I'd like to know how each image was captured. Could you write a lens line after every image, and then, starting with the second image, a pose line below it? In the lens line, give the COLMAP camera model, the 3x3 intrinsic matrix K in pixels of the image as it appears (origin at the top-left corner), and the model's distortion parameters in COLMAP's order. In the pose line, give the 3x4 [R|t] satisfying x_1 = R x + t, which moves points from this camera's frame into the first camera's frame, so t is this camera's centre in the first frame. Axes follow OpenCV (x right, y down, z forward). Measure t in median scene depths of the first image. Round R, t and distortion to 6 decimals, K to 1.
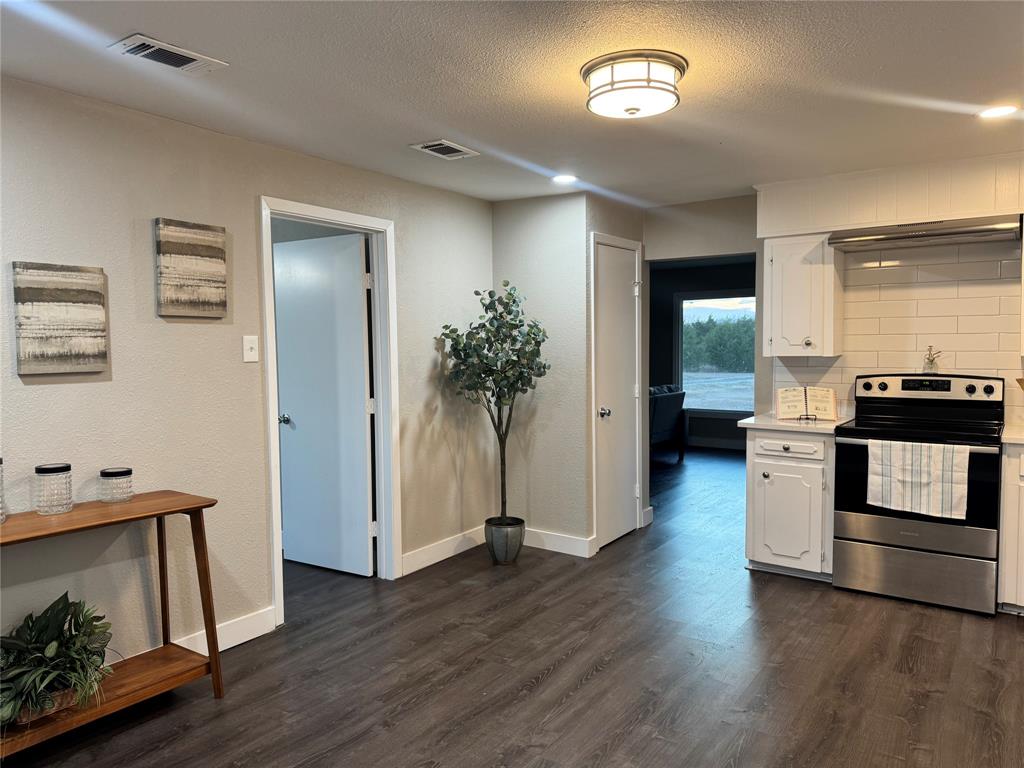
lens RADIAL K [[720.0, 0, 510.3], [0, 720.0, 381.2], [0, 0, 1]] dist [0.102098, -0.147218]
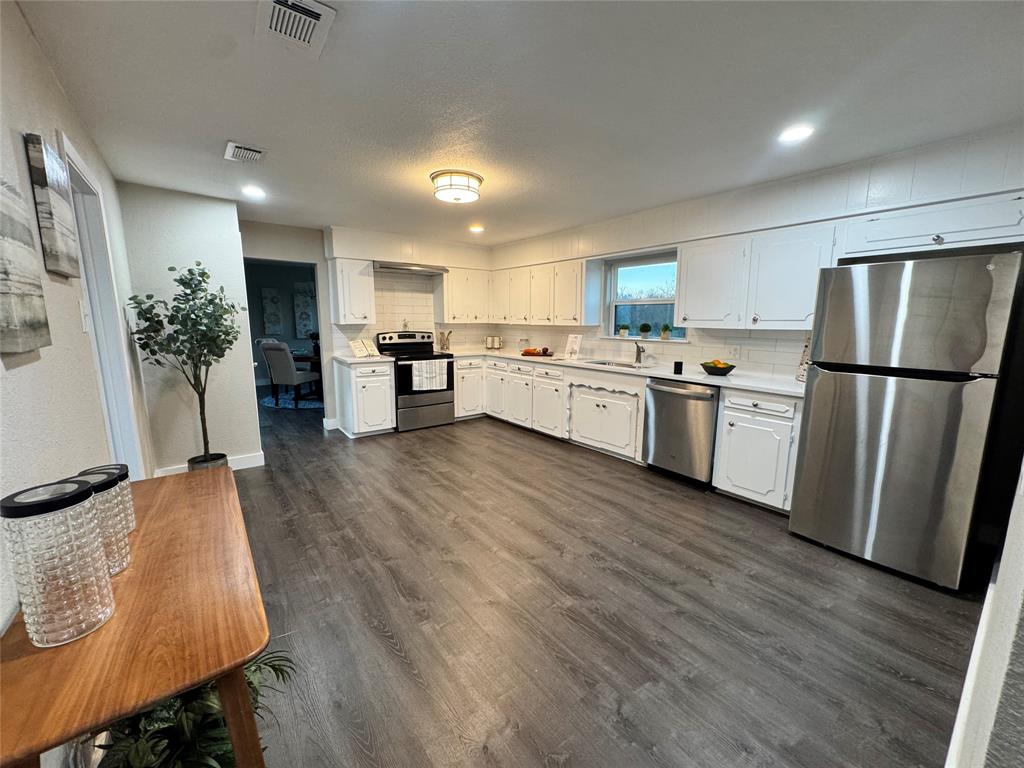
lens RADIAL K [[408.8, 0, 515.8], [0, 408.8, 384.2], [0, 0, 1]] dist [-0.001141, 0.000170]
pose [[0.296306, -0.143710, 0.944219, -0.601912], [0.043757, 0.989620, 0.136889, -0.007636], [-0.954090, 0.000756, 0.299519, 0.331419]]
